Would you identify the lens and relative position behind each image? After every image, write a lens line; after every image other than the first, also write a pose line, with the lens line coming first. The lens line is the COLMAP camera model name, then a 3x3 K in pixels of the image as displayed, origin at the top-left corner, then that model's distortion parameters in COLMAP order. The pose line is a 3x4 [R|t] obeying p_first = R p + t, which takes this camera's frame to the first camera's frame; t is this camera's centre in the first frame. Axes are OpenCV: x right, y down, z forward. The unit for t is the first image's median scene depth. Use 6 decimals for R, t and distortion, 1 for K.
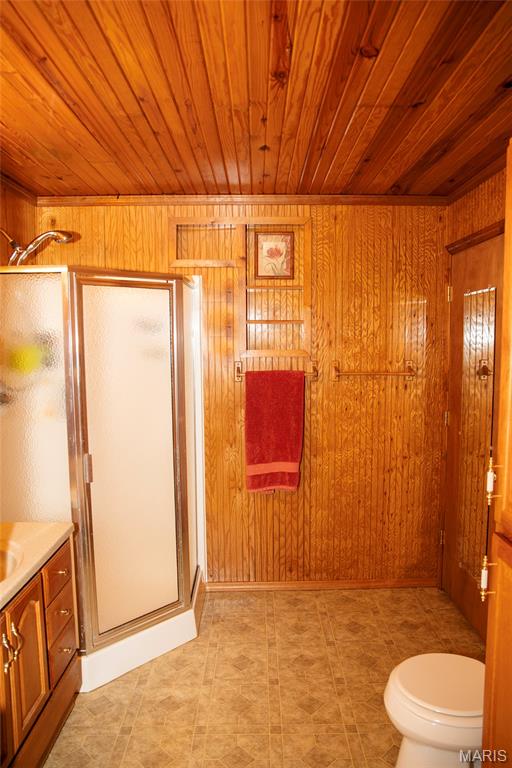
lens RADIAL K [[508.7, 0, 257.7], [0, 508.7, 385.3], [0, 0, 1]] dist [-0.022711, 0.011132]
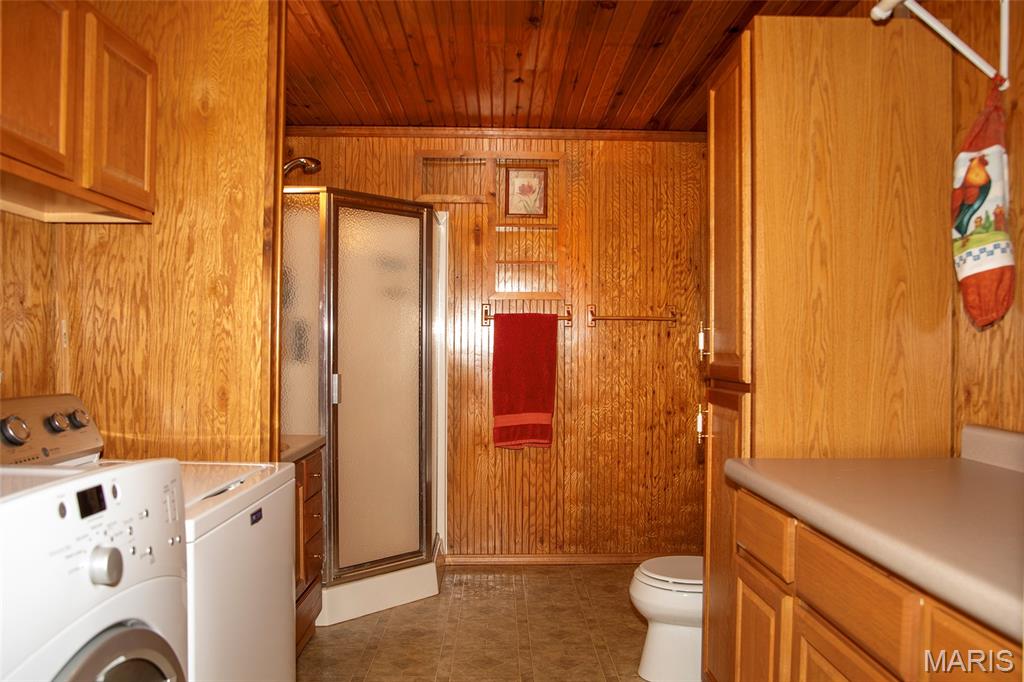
lens RADIAL K [[727.2, 0, 509.0], [0, 727.2, 341.6], [0, 0, 1]] dist [0.003124, -0.004855]
pose [[0.999845, 0.012558, 0.012306, -0.012857], [-0.011372, 0.995679, -0.092164, 0.144092], [-0.013410, 0.092010, 0.995668, -0.309830]]
